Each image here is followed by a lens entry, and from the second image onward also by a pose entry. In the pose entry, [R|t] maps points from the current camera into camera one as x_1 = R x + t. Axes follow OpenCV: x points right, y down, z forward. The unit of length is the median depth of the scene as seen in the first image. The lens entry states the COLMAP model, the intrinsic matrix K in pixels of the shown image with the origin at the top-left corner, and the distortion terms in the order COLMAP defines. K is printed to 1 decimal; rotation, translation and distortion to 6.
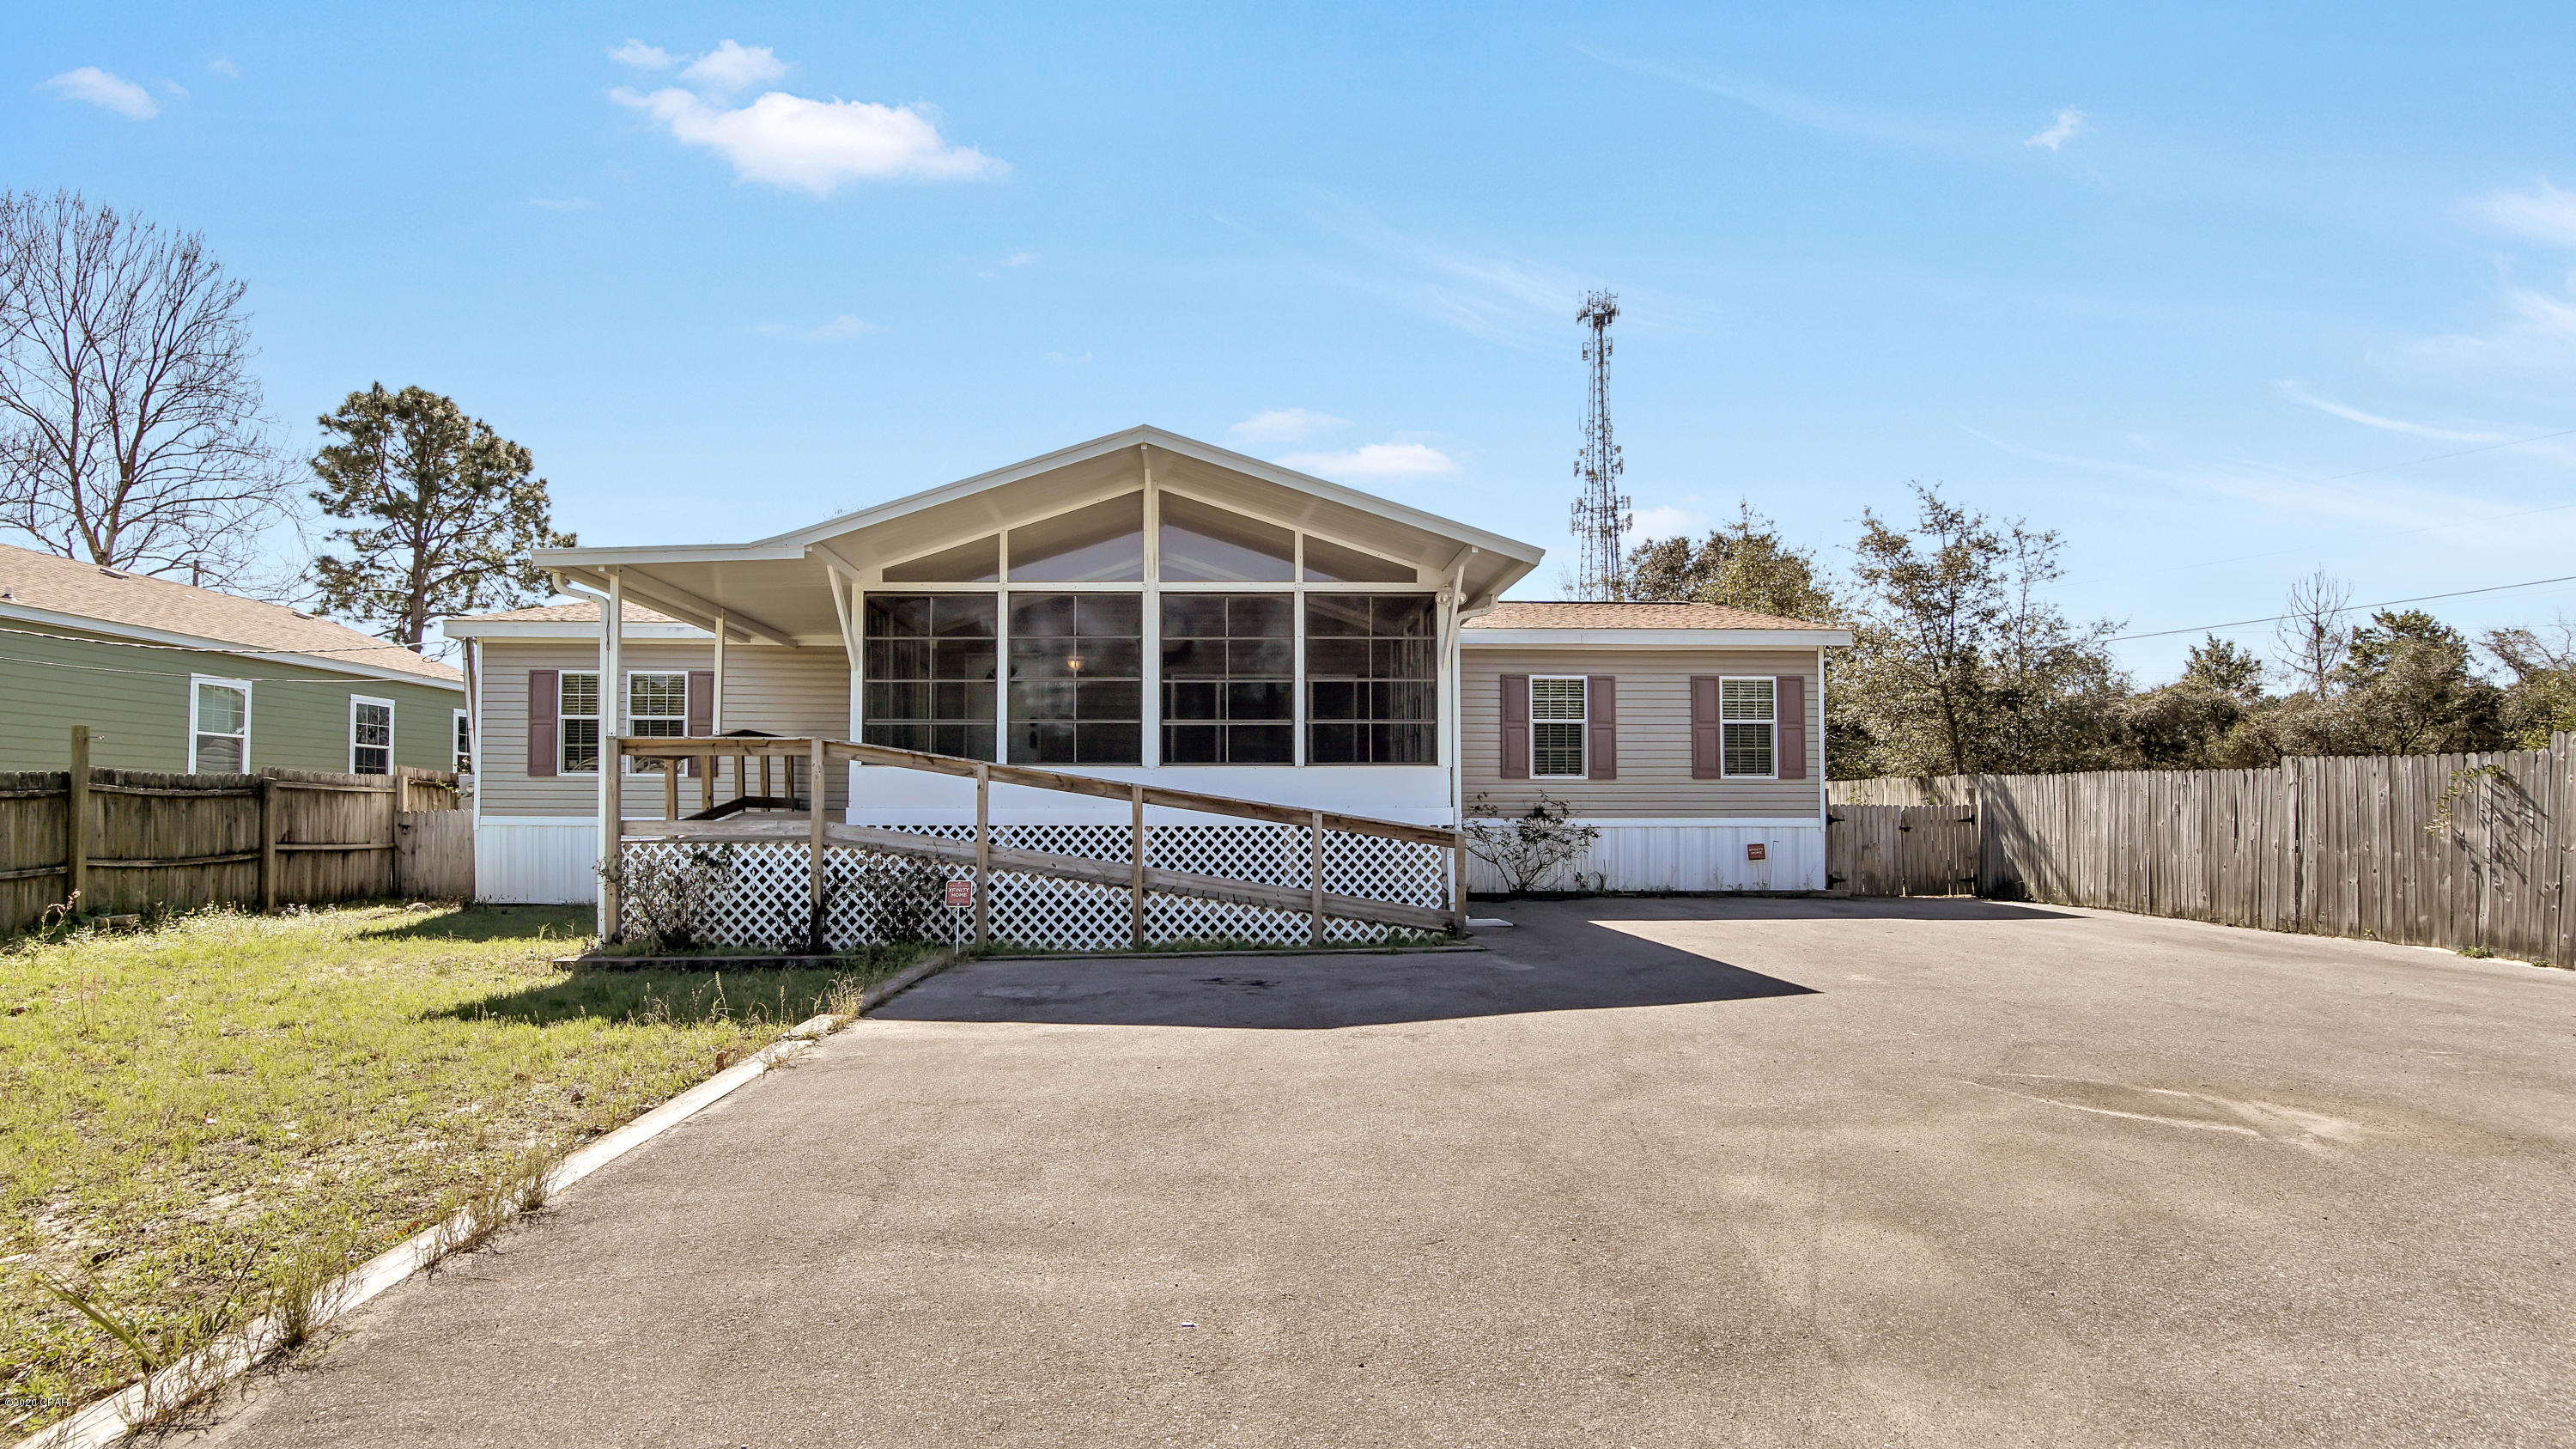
lens RADIAL K [[1176.7, 0, 1304.4], [0, 1176.7, 659.1], [0, 0, 1]] dist [0.002300, 0.000191]
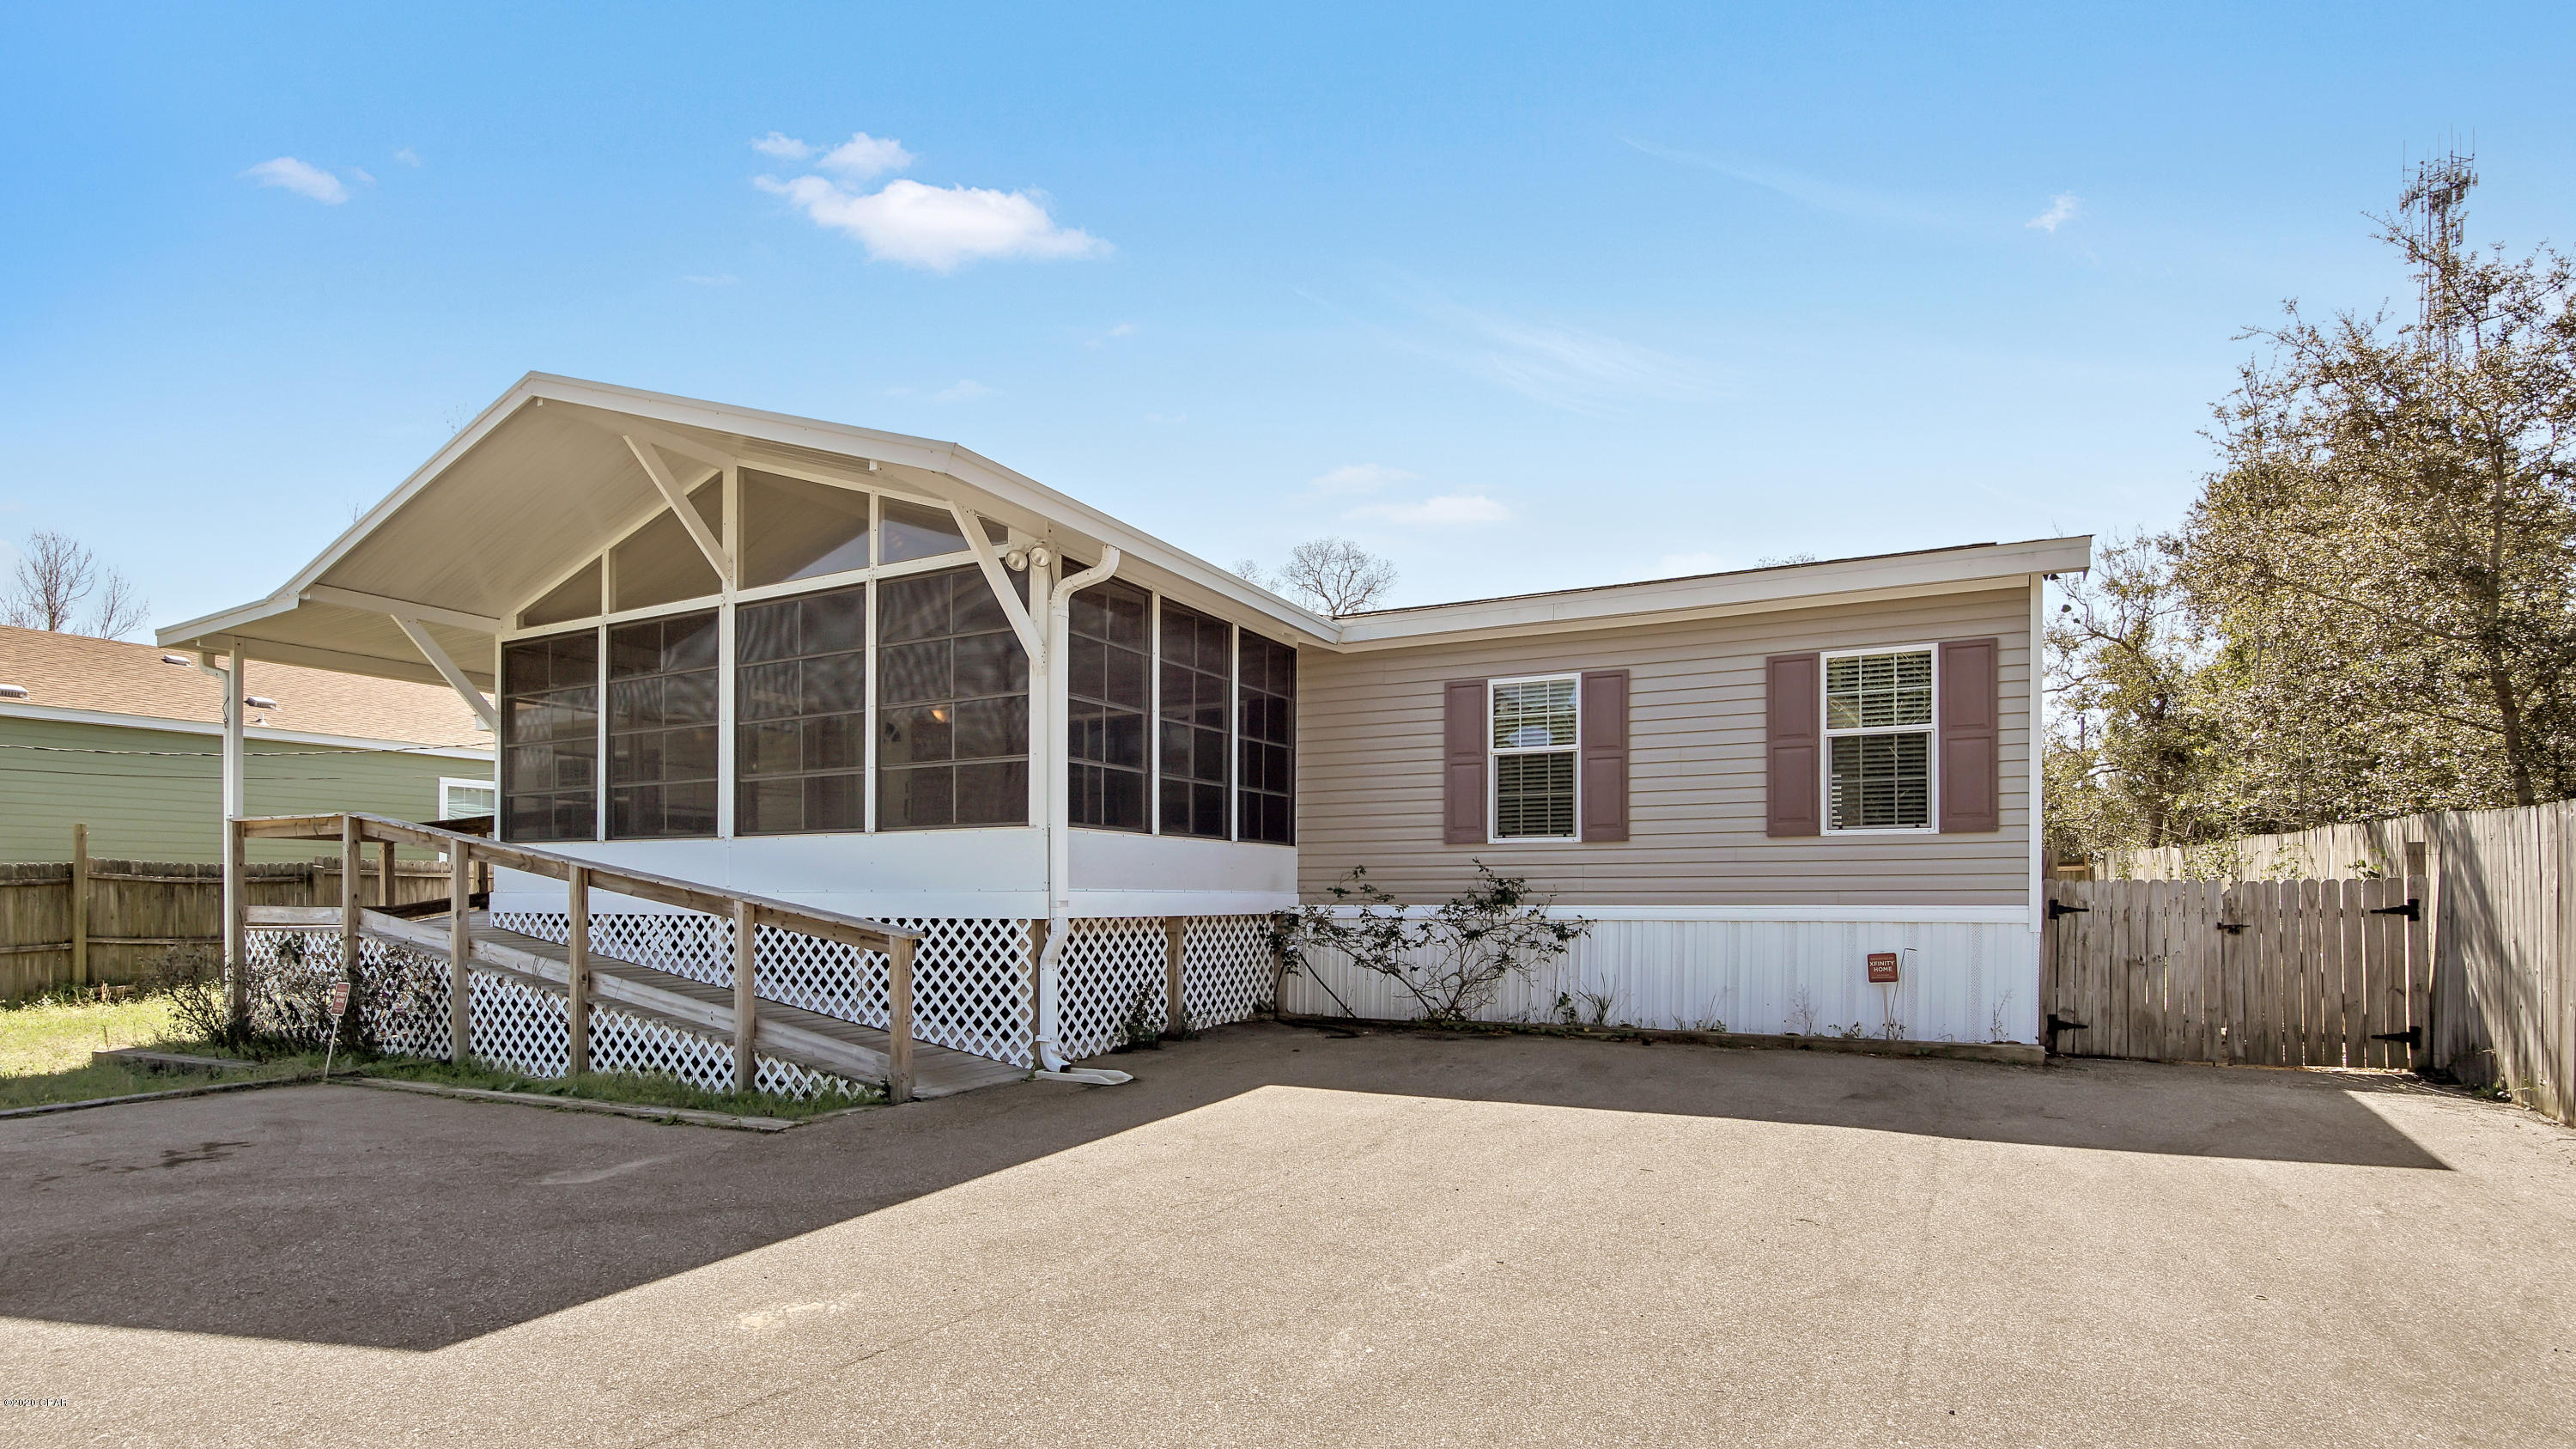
lens RADIAL K [[1220.1, 0, 1288.0], [0, 1220.1, 724.5], [0, 0, 1]] dist [-0.001546, 0.000311]
pose [[0.857852, -0.072218, -0.508797, 0.648038], [0.068950, 0.997299, -0.025301, 0.068920], [0.509250, -0.013377, 0.860515, 0.552980]]
